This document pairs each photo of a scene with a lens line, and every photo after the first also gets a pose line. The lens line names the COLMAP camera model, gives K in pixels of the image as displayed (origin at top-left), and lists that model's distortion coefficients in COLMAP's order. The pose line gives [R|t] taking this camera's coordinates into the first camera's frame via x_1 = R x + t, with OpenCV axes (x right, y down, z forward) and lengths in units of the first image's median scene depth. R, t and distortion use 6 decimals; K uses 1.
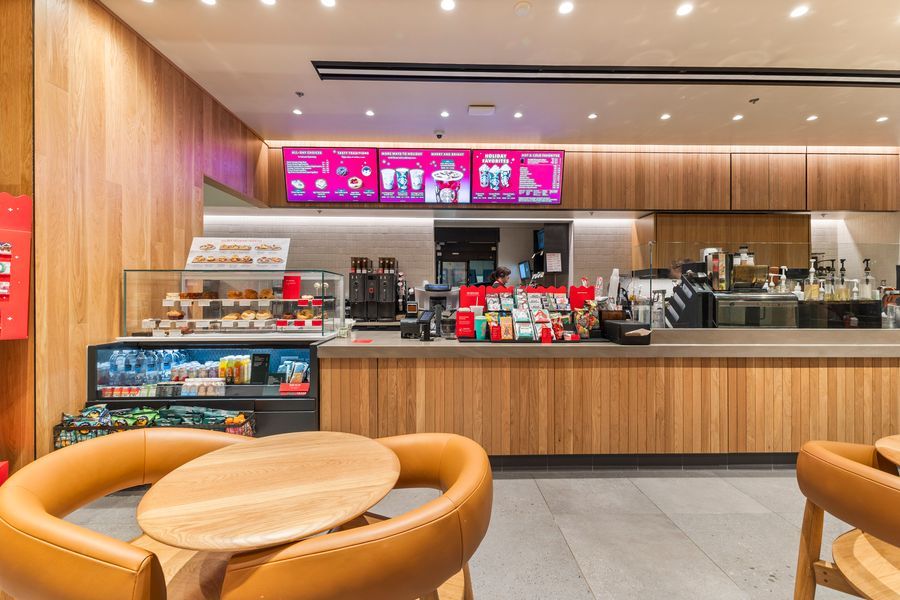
lens RADIAL K [[391.2, 0, 449.5], [0, 391.2, 295.1], [0, 0, 1]] dist [0.012802, -0.003389]
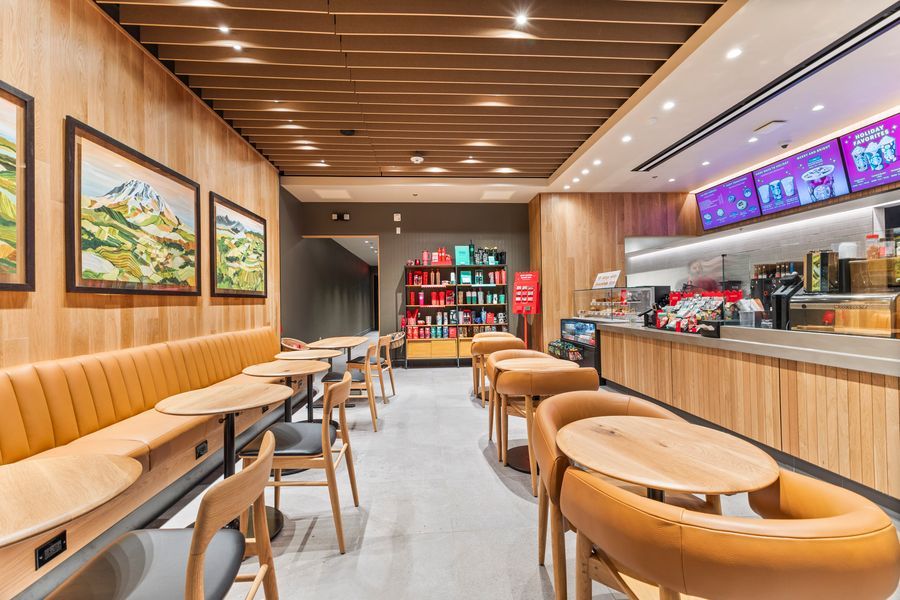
lens RADIAL K [[391.2, 0, 450.2], [0, 391.2, 297.1], [0, 0, 1]] dist [0.012802, -0.003389]
pose [[0.039799, -0.013953, -0.999110, 0.929745], [0.013828, 0.999814, -0.013412, 0.000463], [0.999112, -0.013282, 0.039985, 0.054700]]
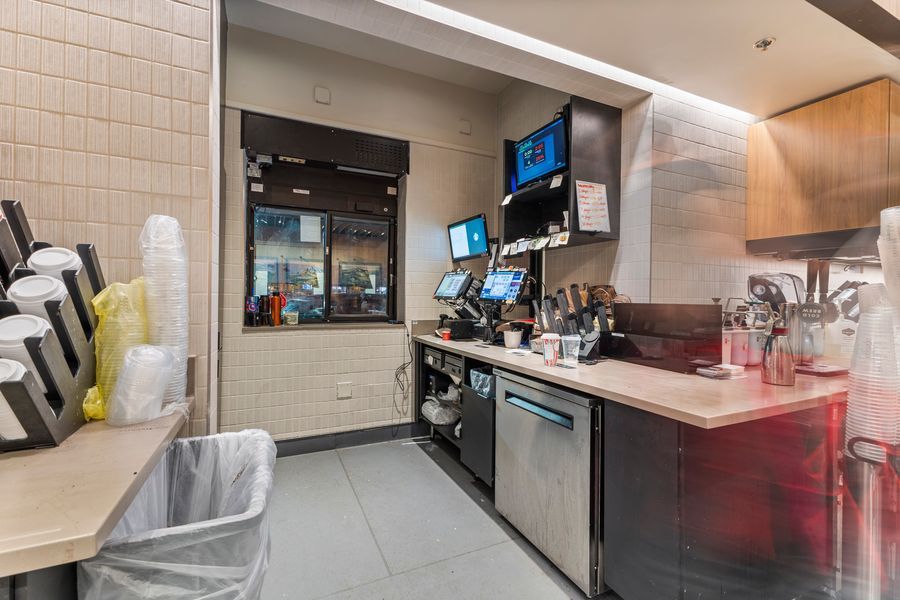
lens RADIAL K [[391.2, 0, 446.1], [0, 391.2, 298.6], [0, 0, 1]] dist [0.012802, -0.003389]
pose [[0.919375, 0.007144, 0.393317, -0.009004], [-0.008531, 0.999962, 0.001777, 0.005823], [-0.393289, -0.004989, 0.919401, 0.885670]]
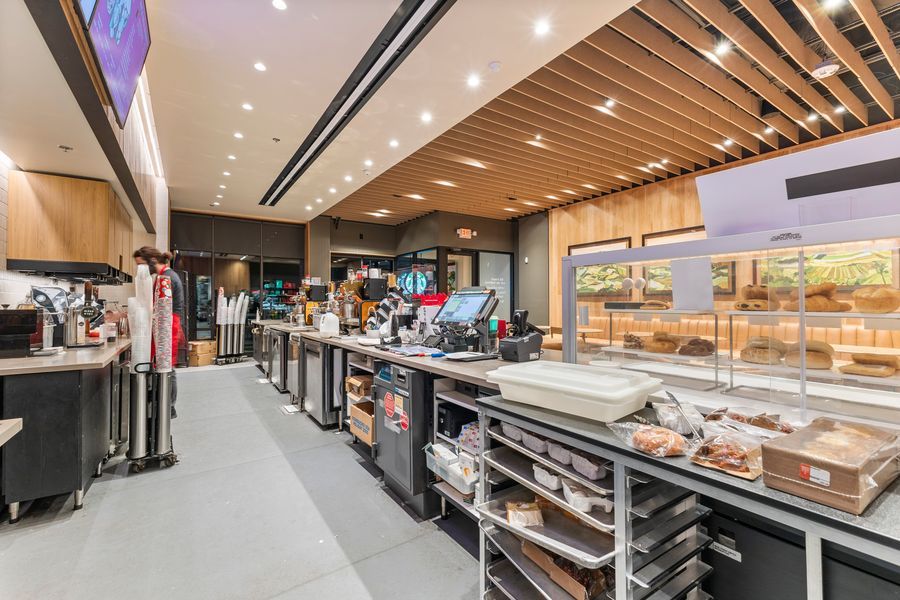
lens RADIAL K [[391.2, 0, 446.4], [0, 391.2, 299.6], [0, 0, 1]] dist [0.012802, -0.003389]
pose [[-0.530983, 0.008277, 0.847342, -0.386095], [0.003101, 0.999965, -0.007825, 0.002827], [-0.847377, -0.001528, -0.530990, 0.935546]]
